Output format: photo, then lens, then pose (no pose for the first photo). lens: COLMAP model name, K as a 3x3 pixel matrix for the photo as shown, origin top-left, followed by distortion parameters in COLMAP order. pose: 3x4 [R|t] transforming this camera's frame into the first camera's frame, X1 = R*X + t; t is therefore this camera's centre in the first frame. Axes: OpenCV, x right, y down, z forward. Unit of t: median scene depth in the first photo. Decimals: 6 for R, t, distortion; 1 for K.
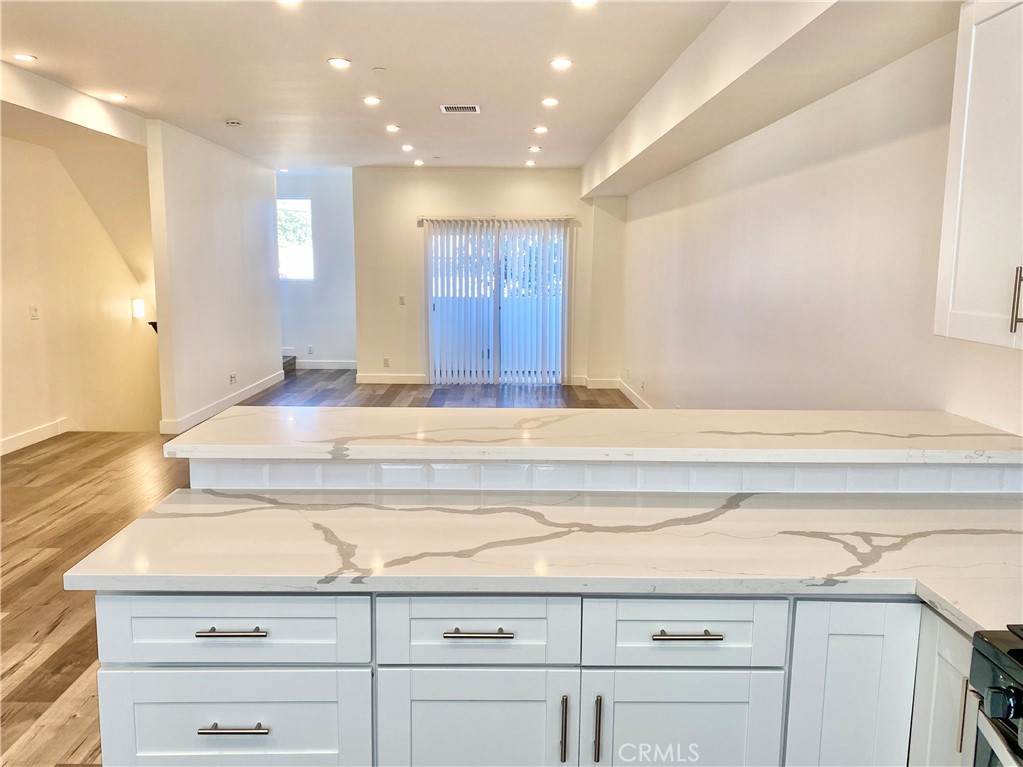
lens RADIAL K [[785.2, 0, 511.2], [0, 785.2, 383.3], [0, 0, 1]] dist [0.004088, 0.003599]
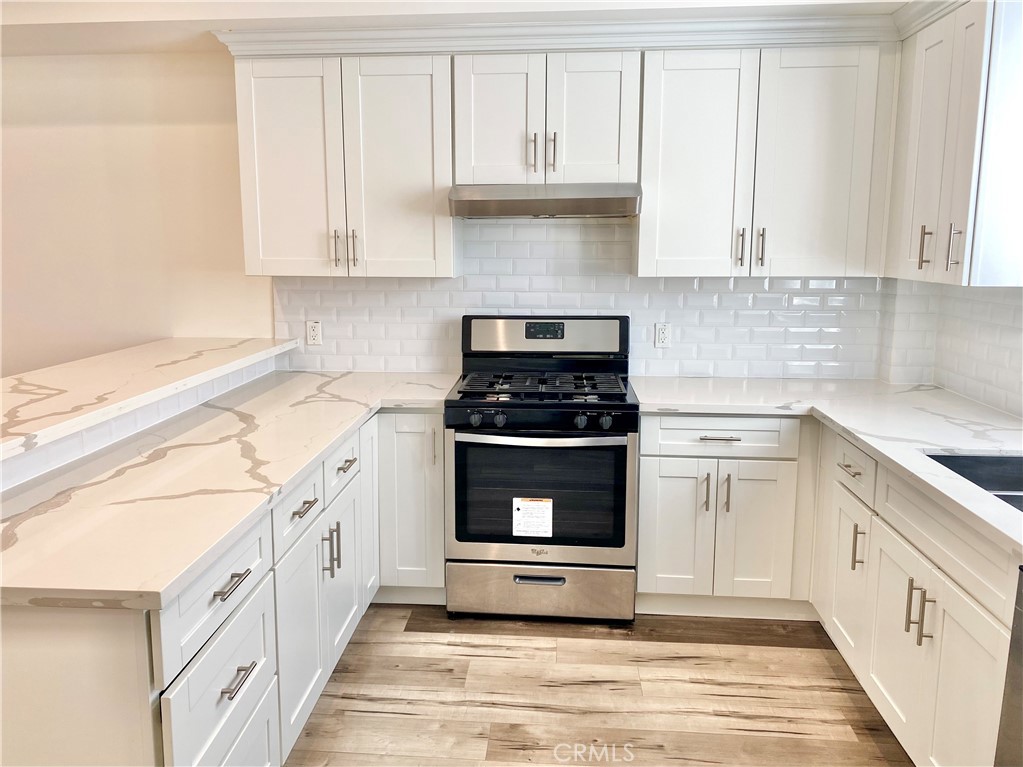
lens RADIAL K [[785.2, 0, 509.3], [0, 785.2, 380.5], [0, 0, 1]] dist [0.004088, 0.003599]
pose [[0.089219, -0.175648, 0.980402, -1.026333], [0.136904, 0.977147, 0.162607, -0.044533], [-0.986558, 0.119714, 0.111227, 0.405058]]
